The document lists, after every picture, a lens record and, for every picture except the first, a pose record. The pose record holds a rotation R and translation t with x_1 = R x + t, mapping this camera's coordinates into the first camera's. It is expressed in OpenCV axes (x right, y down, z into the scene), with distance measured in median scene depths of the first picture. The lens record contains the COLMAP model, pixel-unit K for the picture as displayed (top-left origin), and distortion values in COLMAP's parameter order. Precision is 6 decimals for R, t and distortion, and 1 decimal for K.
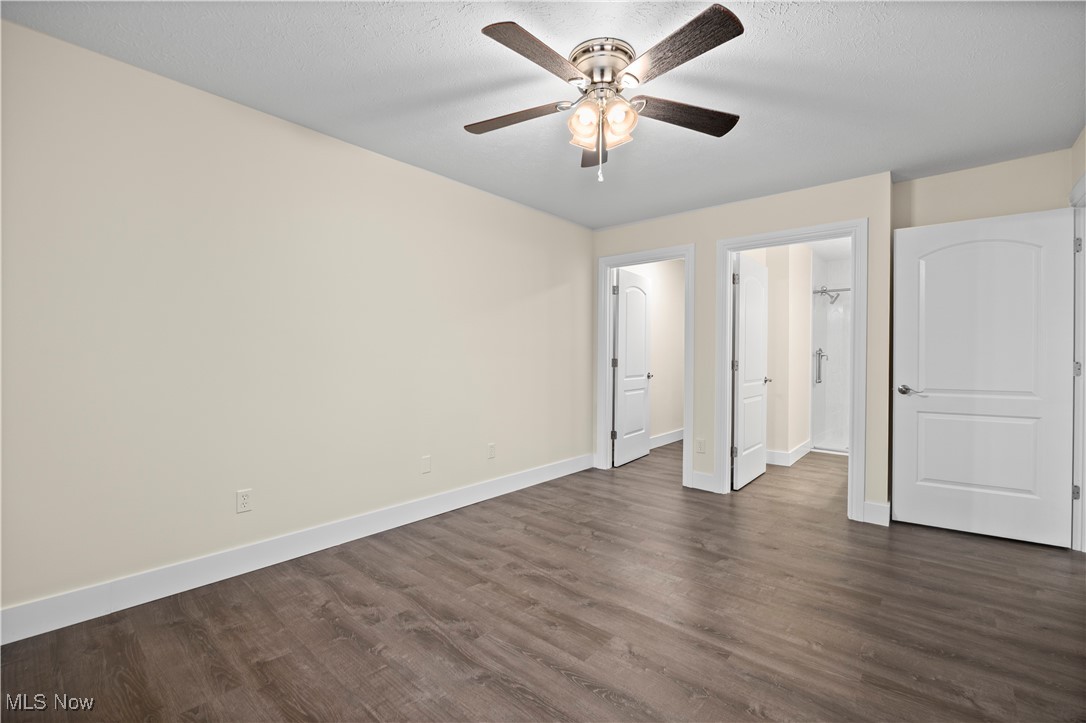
lens RADIAL K [[461.3, 0, 553.5], [0, 461.3, 358.5], [0, 0, 1]] dist [-0.011389, -0.000097]
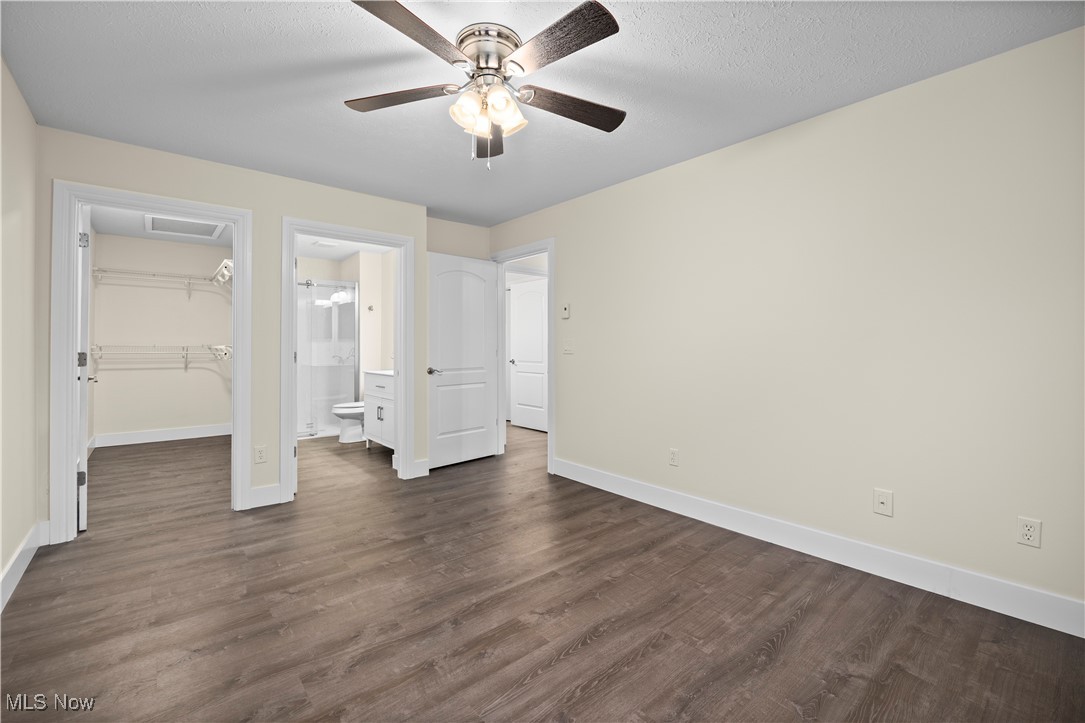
lens RADIAL K [[460.9, 0, 527.4], [0, 460.9, 345.8], [0, 0, 1]] dist [-0.011389, -0.000097]
pose [[0.174931, -0.004737, 0.984569, -0.734806], [0.004631, 0.999981, 0.003988, -0.017747], [-0.984570, 0.003862, 0.174949, 0.650582]]
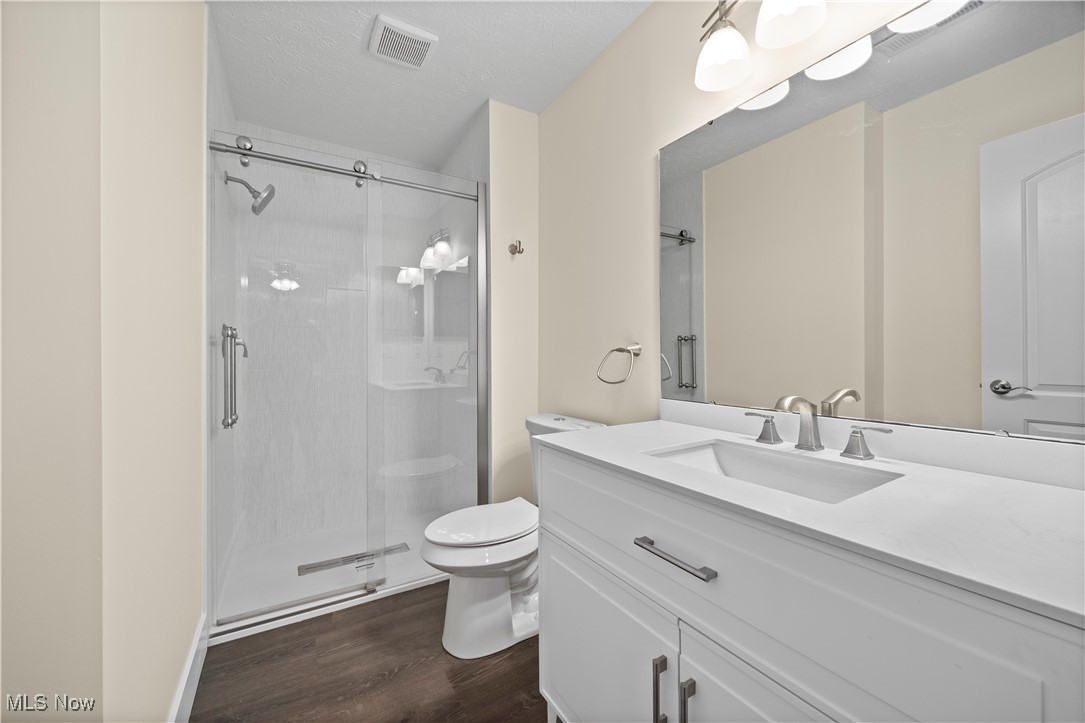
lens RADIAL K [[417.8, 0, 542.4], [0, 417.8, 359.0], [0, 0, 1]] dist [-0.002470, -0.000730]
pose [[0.302228, -0.018016, 0.953065, 0.866172], [0.014910, 0.999788, 0.014171, 0.008803], [-0.953119, 0.009928, 0.302433, 1.684886]]
